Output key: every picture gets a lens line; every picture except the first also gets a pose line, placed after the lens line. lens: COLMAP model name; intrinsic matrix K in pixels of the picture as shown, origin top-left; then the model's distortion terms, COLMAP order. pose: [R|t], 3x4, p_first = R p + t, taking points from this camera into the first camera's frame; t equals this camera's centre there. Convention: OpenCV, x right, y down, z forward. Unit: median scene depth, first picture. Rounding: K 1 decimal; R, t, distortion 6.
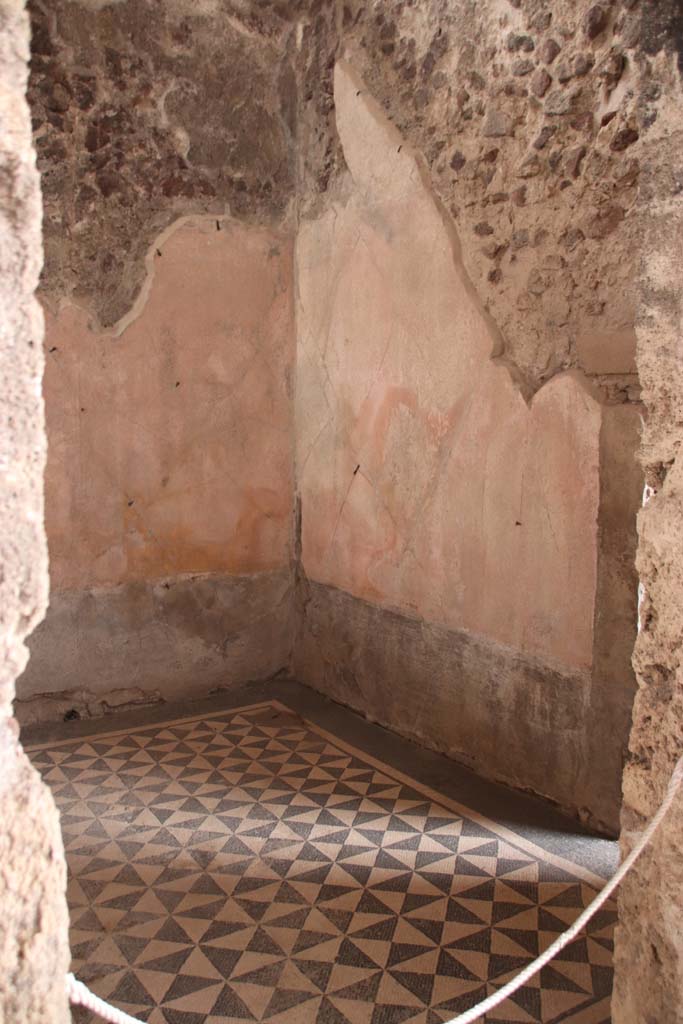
lens RADIAL K [[986.0, 0, 341.5], [0, 986.0, 512.0], [0, 0, 1]] dist [-0.155775, 0.217411]
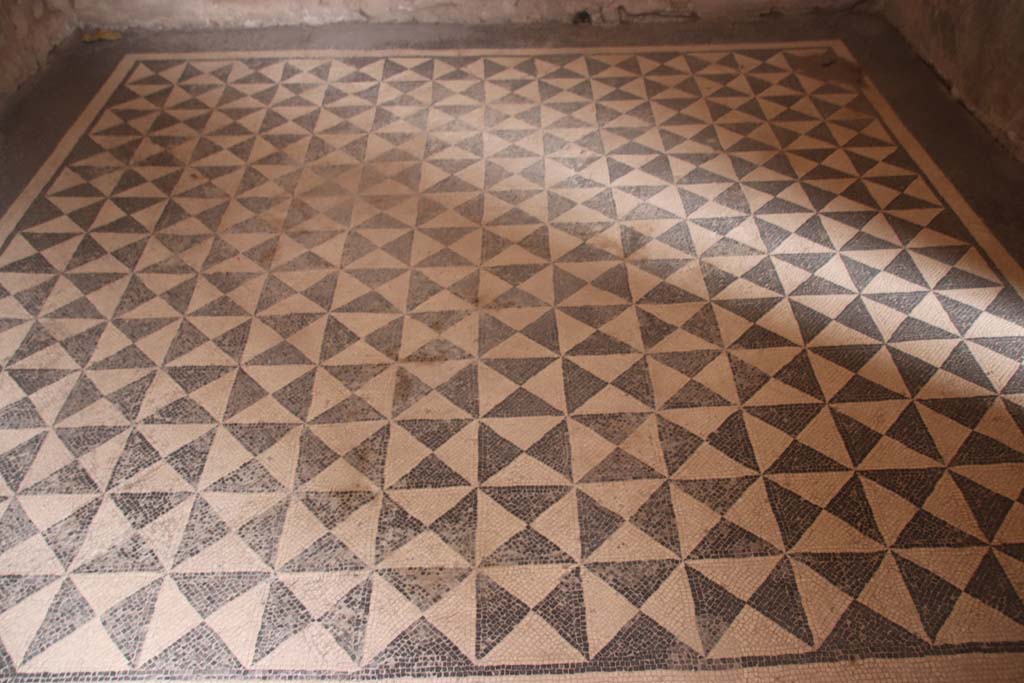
lens RADIAL K [[986.0, 0, 512.0], [0, 986.0, 341.5], [0, 0, 1]] dist [-0.155775, 0.217411]
pose [[0.851811, 0.302099, -0.427965, 0.131760], [-0.031294, 0.844849, 0.534089, 0.007273], [0.522913, -0.441551, 0.729106, 0.328589]]
